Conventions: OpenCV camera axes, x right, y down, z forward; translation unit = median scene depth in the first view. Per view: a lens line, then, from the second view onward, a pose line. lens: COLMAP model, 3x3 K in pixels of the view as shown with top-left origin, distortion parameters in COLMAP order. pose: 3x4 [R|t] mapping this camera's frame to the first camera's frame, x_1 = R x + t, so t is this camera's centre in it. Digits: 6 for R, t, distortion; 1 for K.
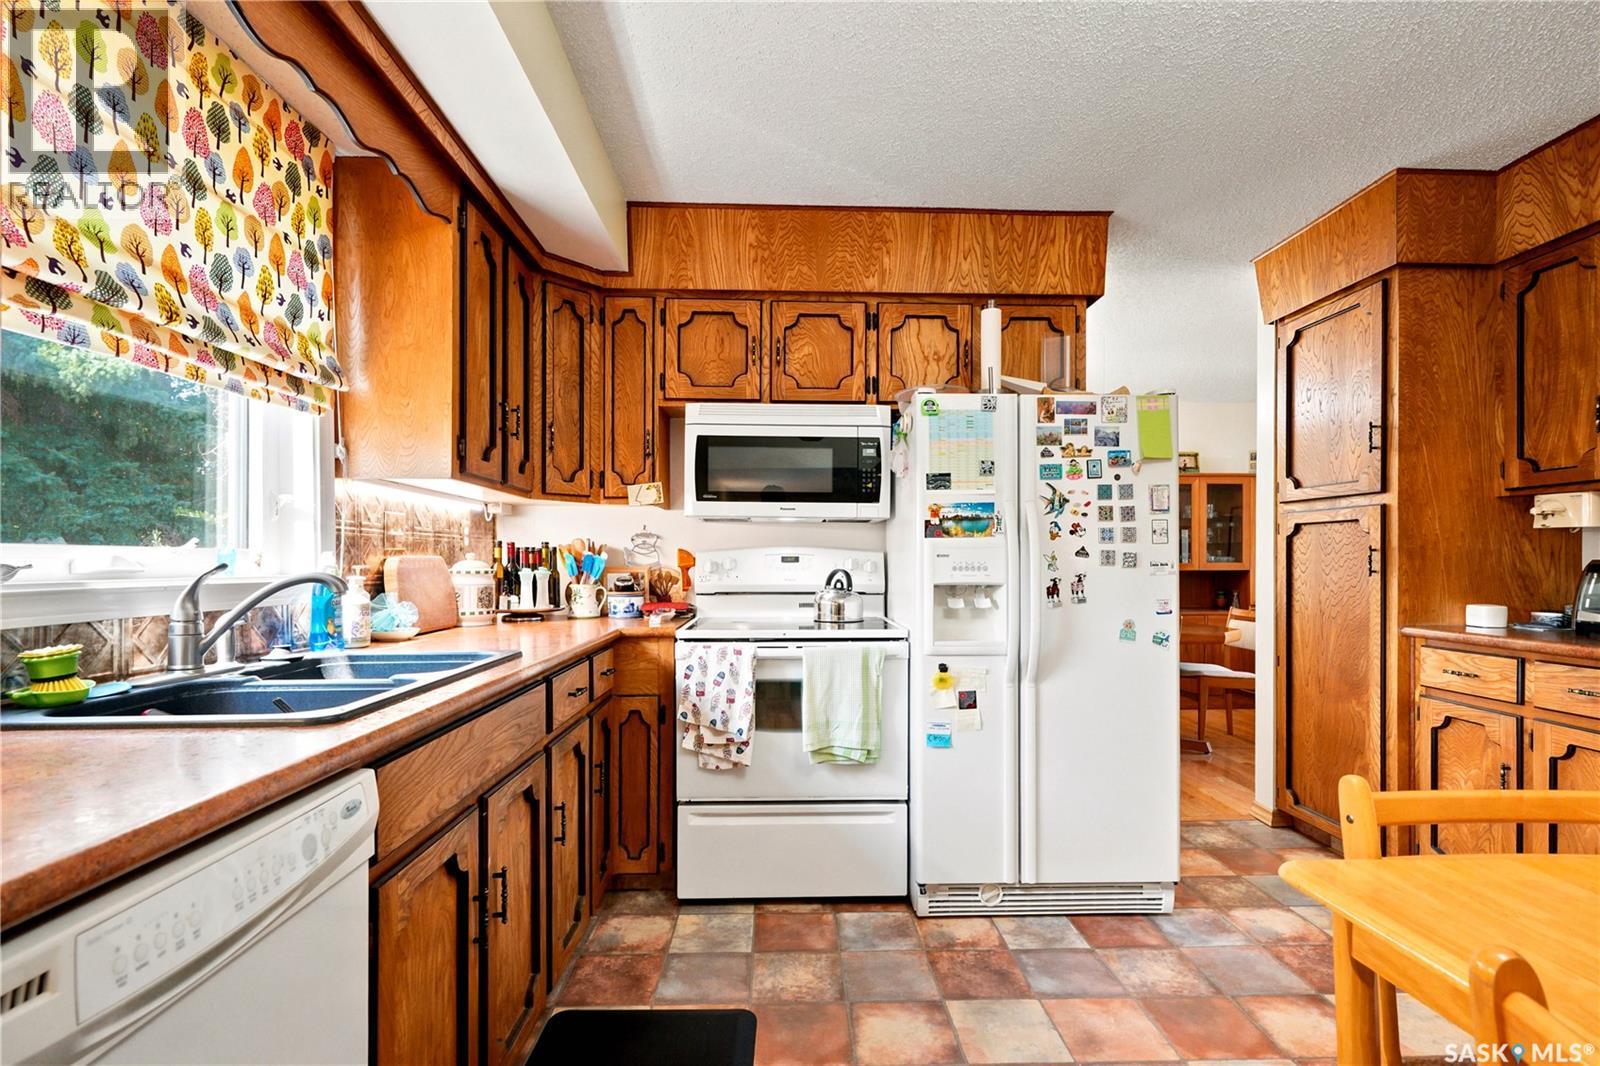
lens RADIAL K [[739.1, 0, 795.8], [0, 739.1, 555.1], [0, 0, 1]] dist [-0.000902, -0.000225]
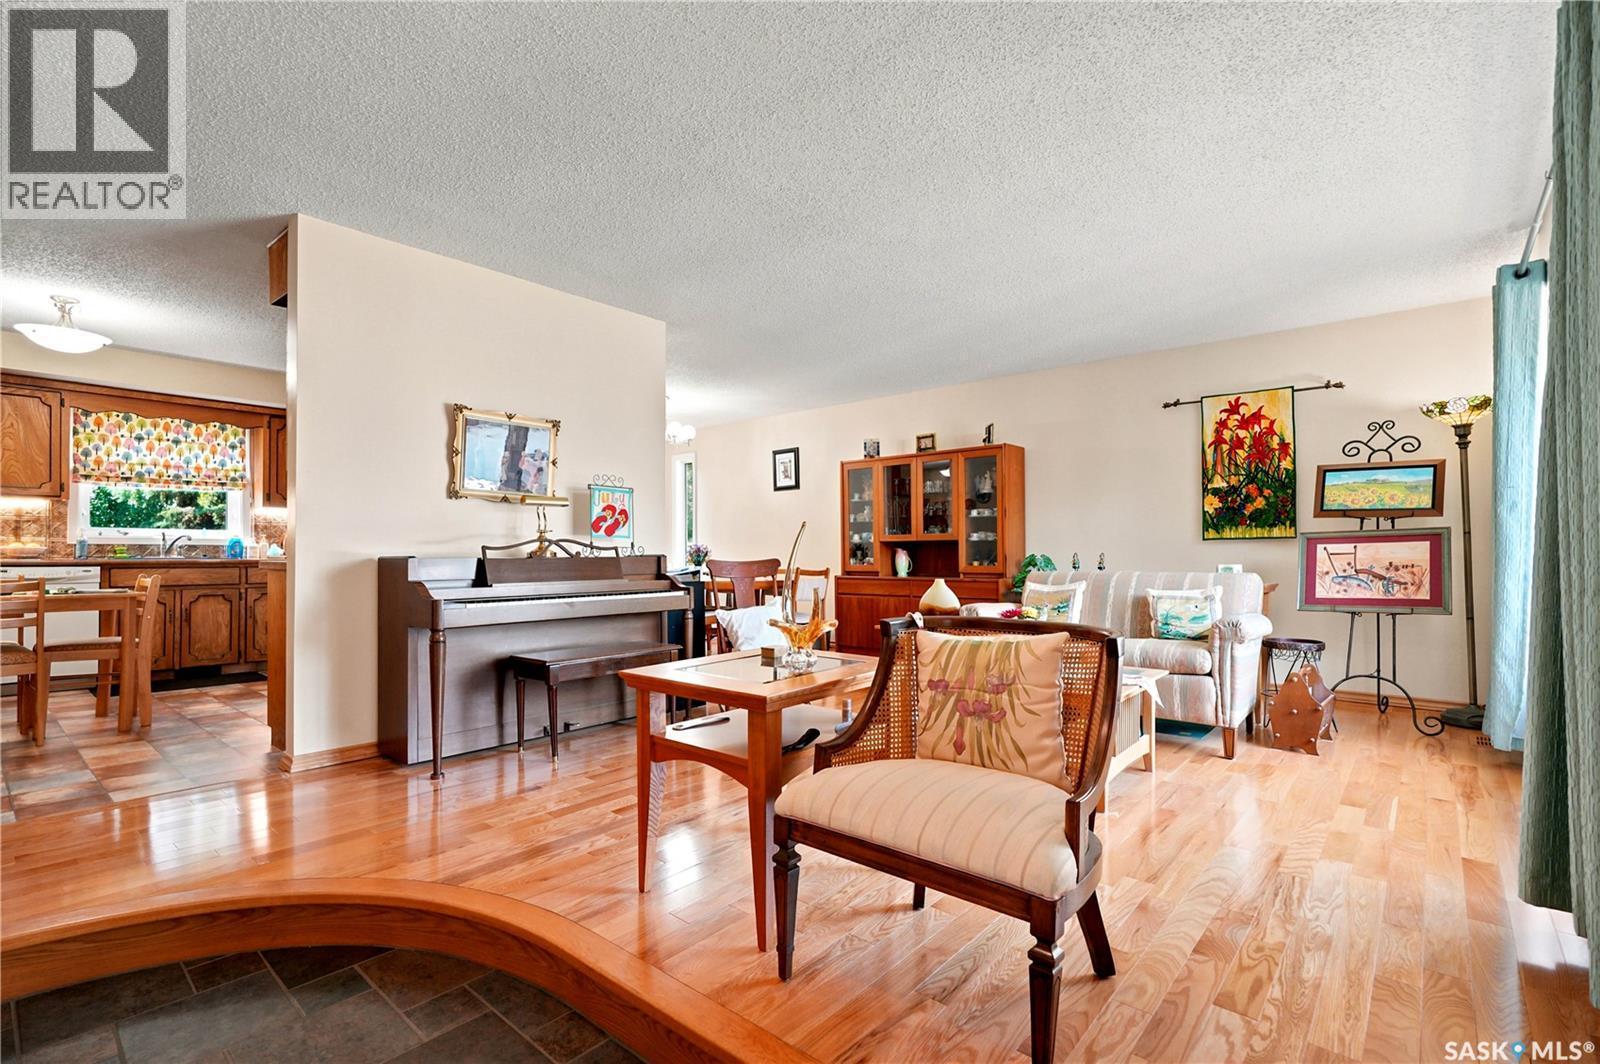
lens RADIAL K [[739.1, 0, 795.8], [0, 739.1, 554.1], [0, 0, 1]] dist [-0.000902, -0.000225]
pose [[0.738570, 0.003191, -0.674169, 3.032847], [0.002229, 0.999972, 0.007176, 0.084780], [0.674173, -0.006803, 0.738542, 0.140343]]
